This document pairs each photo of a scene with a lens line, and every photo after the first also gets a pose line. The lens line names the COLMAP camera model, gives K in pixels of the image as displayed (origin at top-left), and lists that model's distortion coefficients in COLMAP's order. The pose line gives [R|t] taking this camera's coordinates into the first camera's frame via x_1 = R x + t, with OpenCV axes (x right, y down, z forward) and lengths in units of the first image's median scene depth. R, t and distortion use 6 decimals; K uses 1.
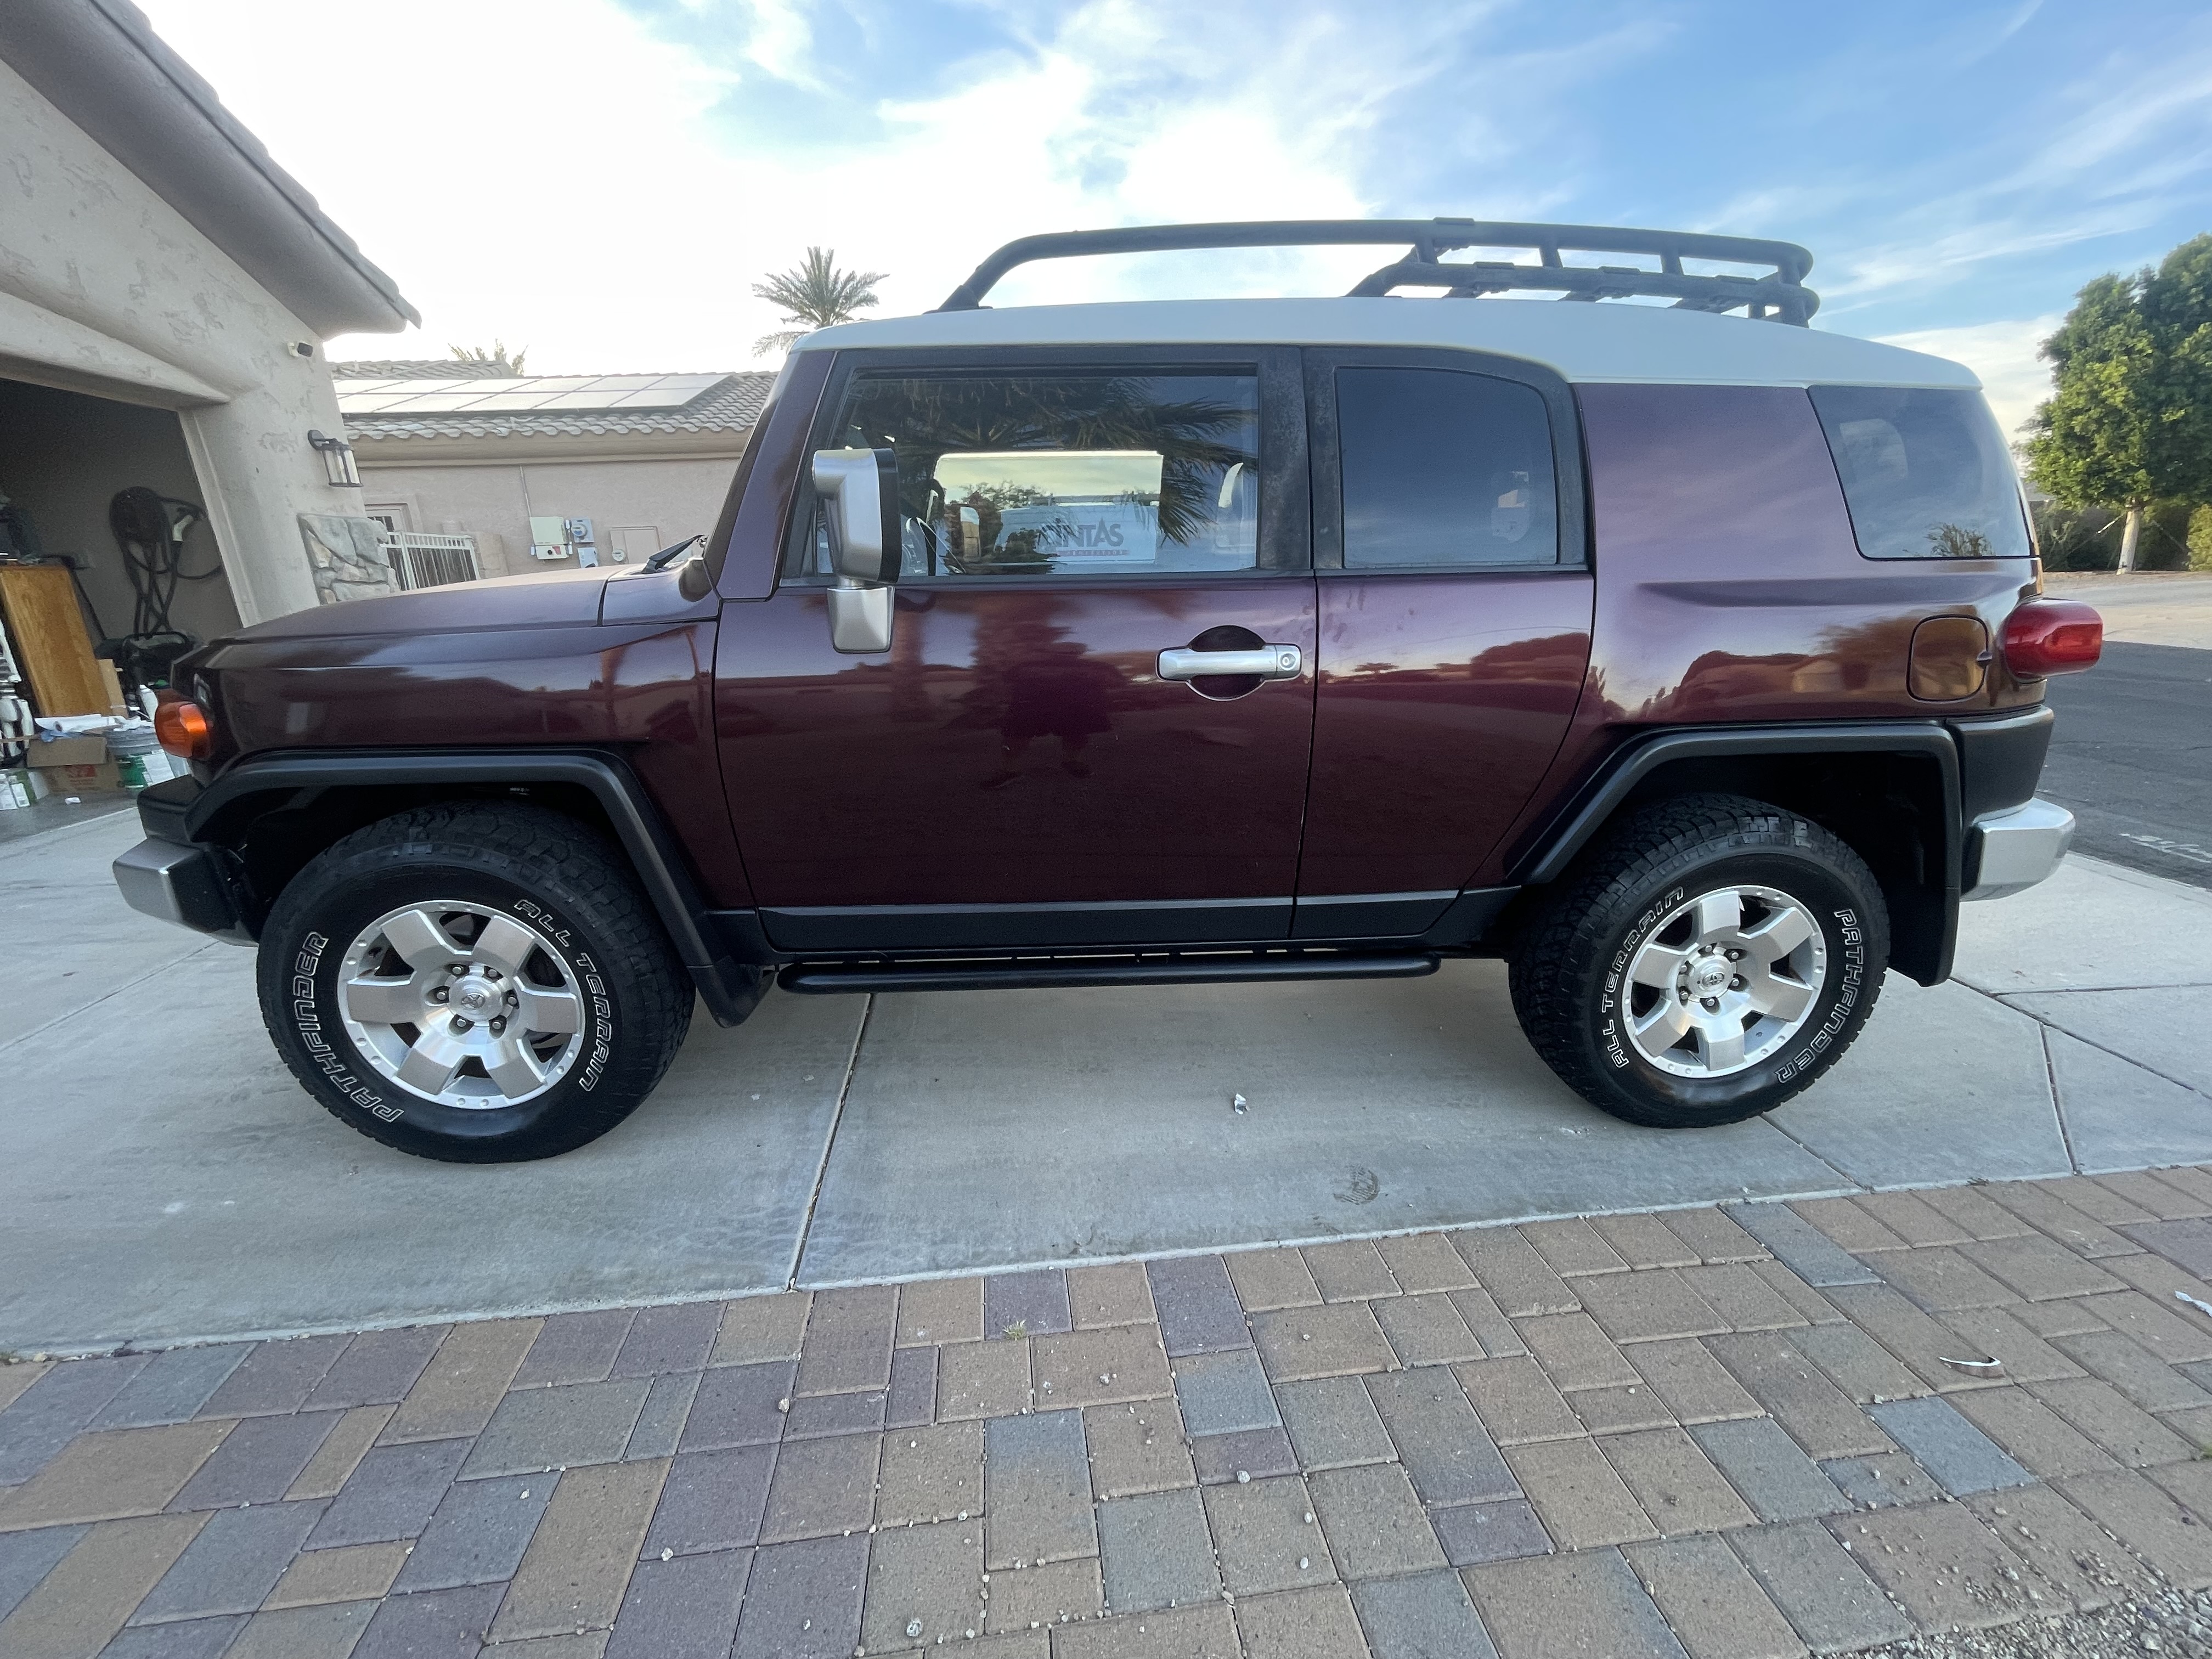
lens RADIAL K [[901.8, 0, 1115.4], [0, 901.8, 836.4], [0, 0, 1]] dist [-0.003628, 0.001016]
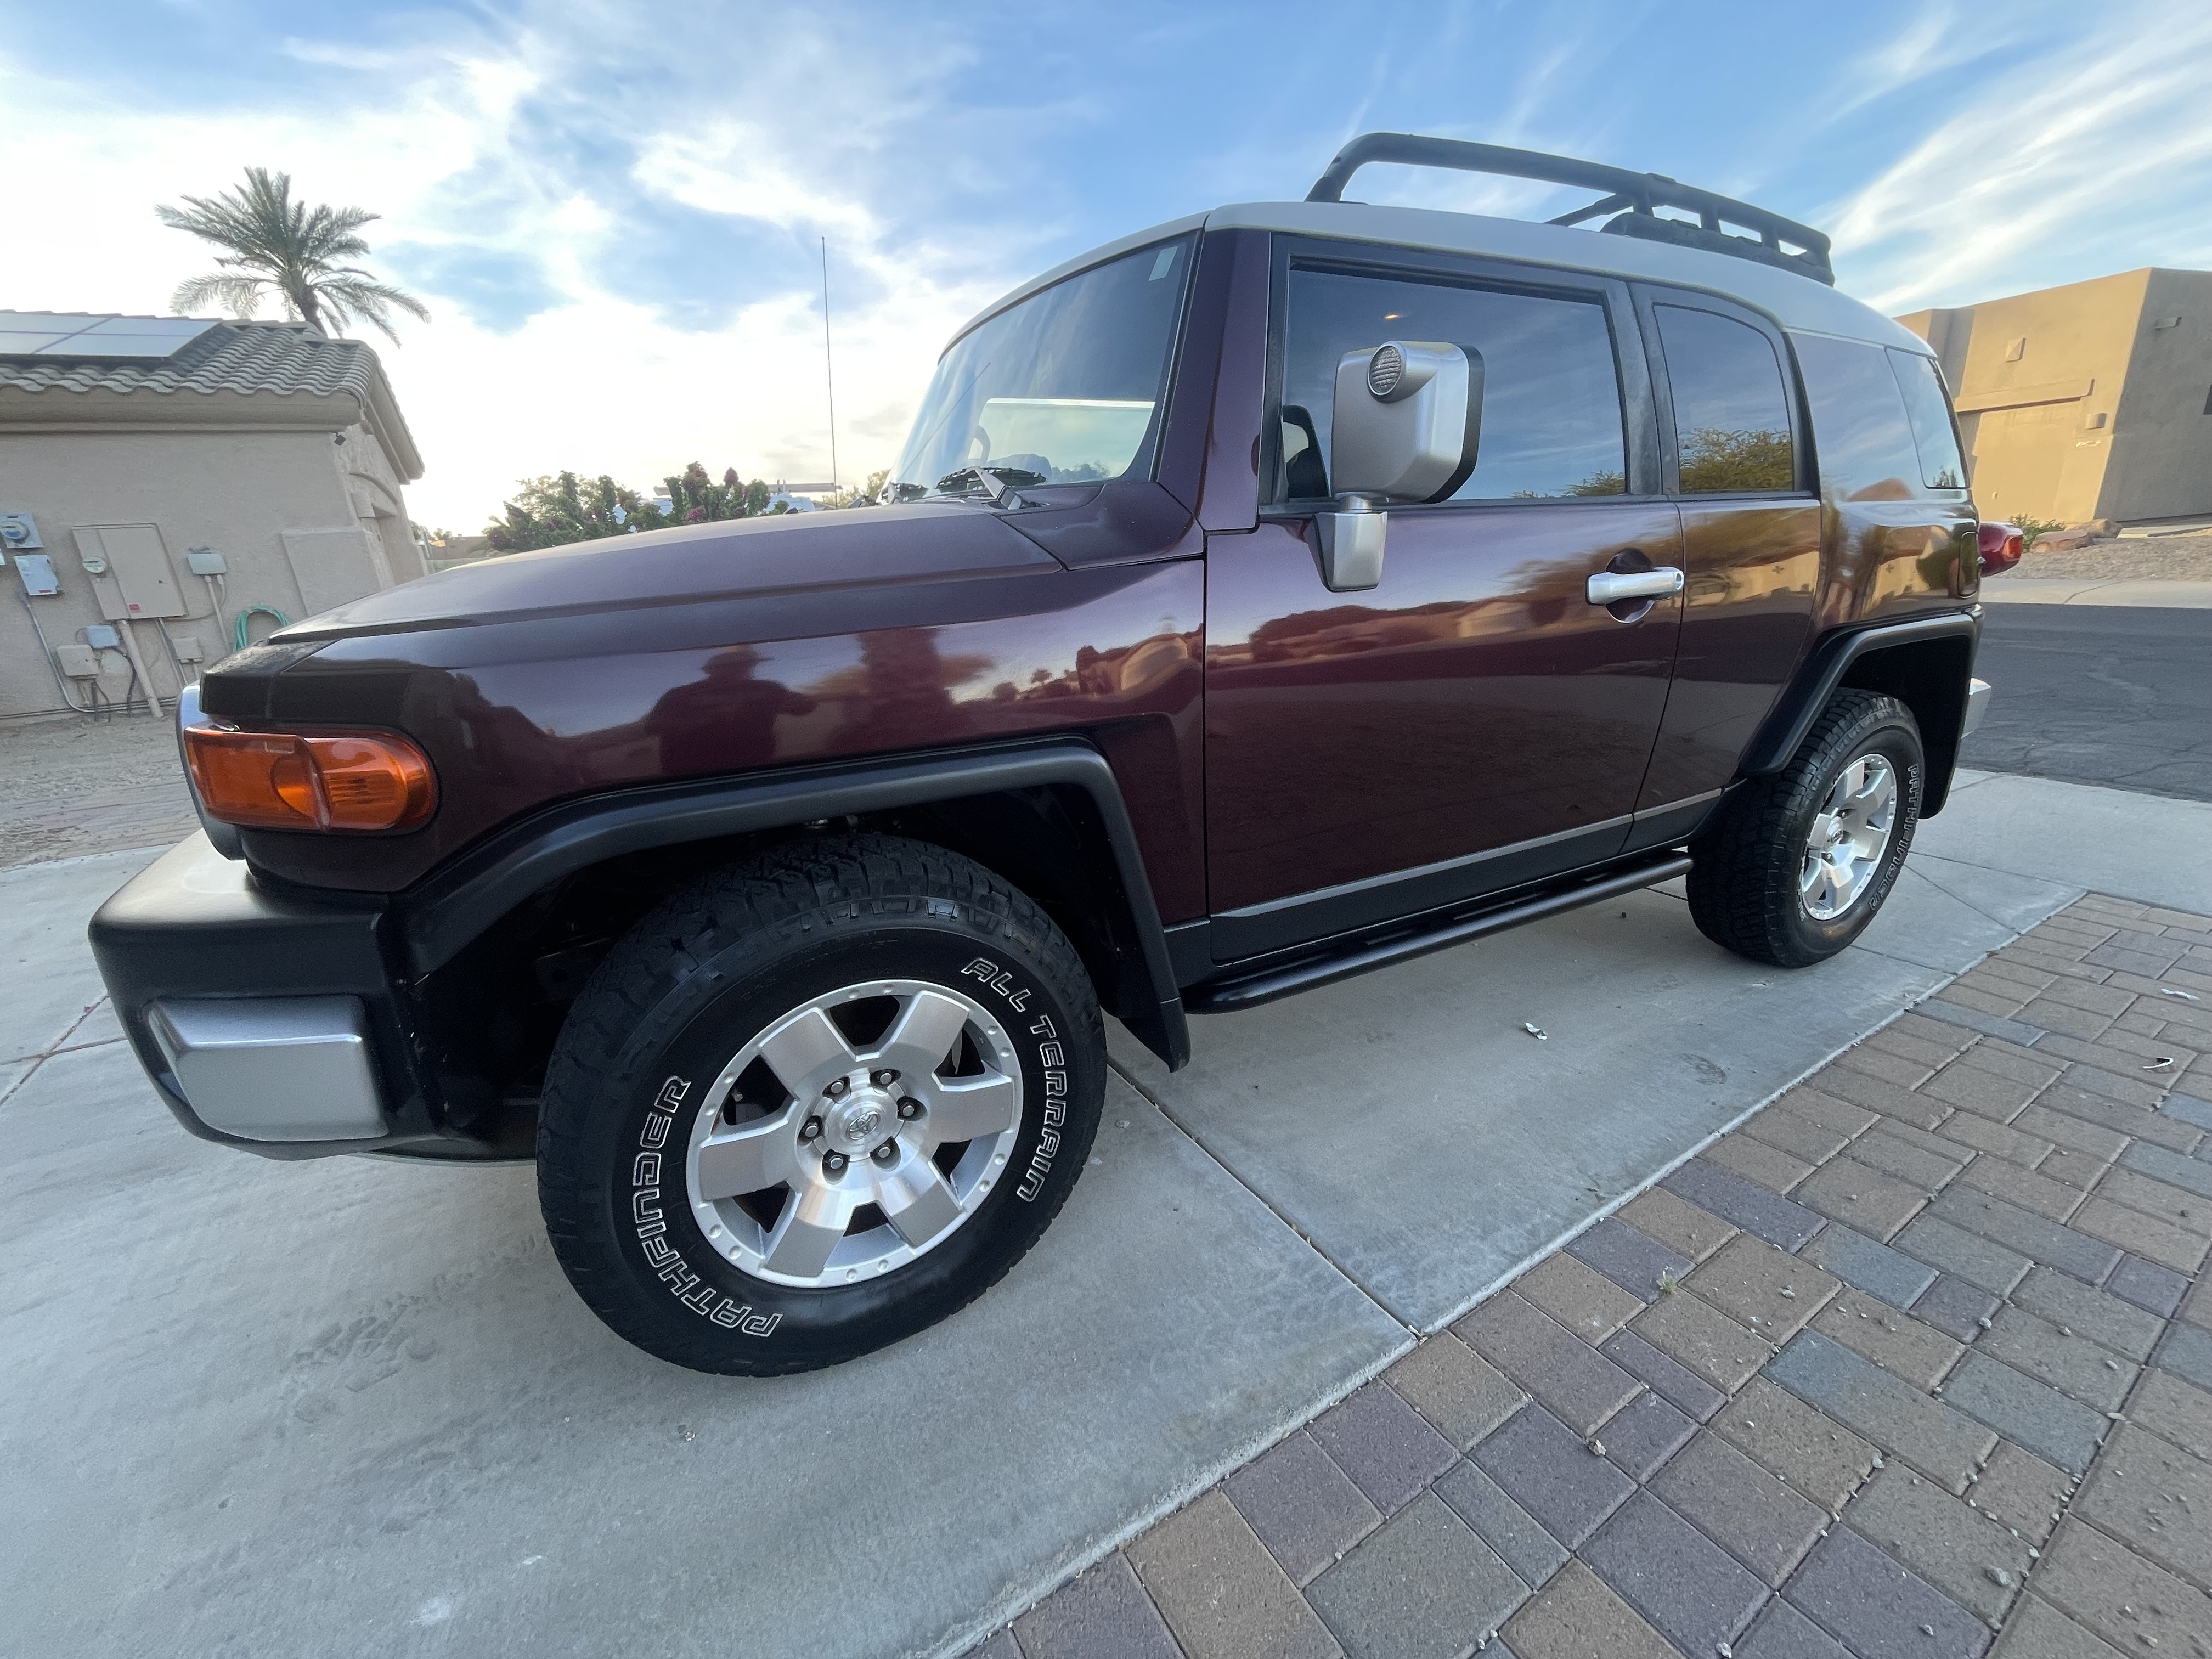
lens RADIAL K [[901.8, 0, 1115.4], [0, 901.8, 836.4], [0, 0, 1]] dist [-0.003628, 0.001016]
pose [[0.910225, -0.150784, 0.385688, -0.769697], [0.149460, 0.988196, 0.033610, -0.031963], [-0.386203, 0.027053, 0.922017, 0.274925]]
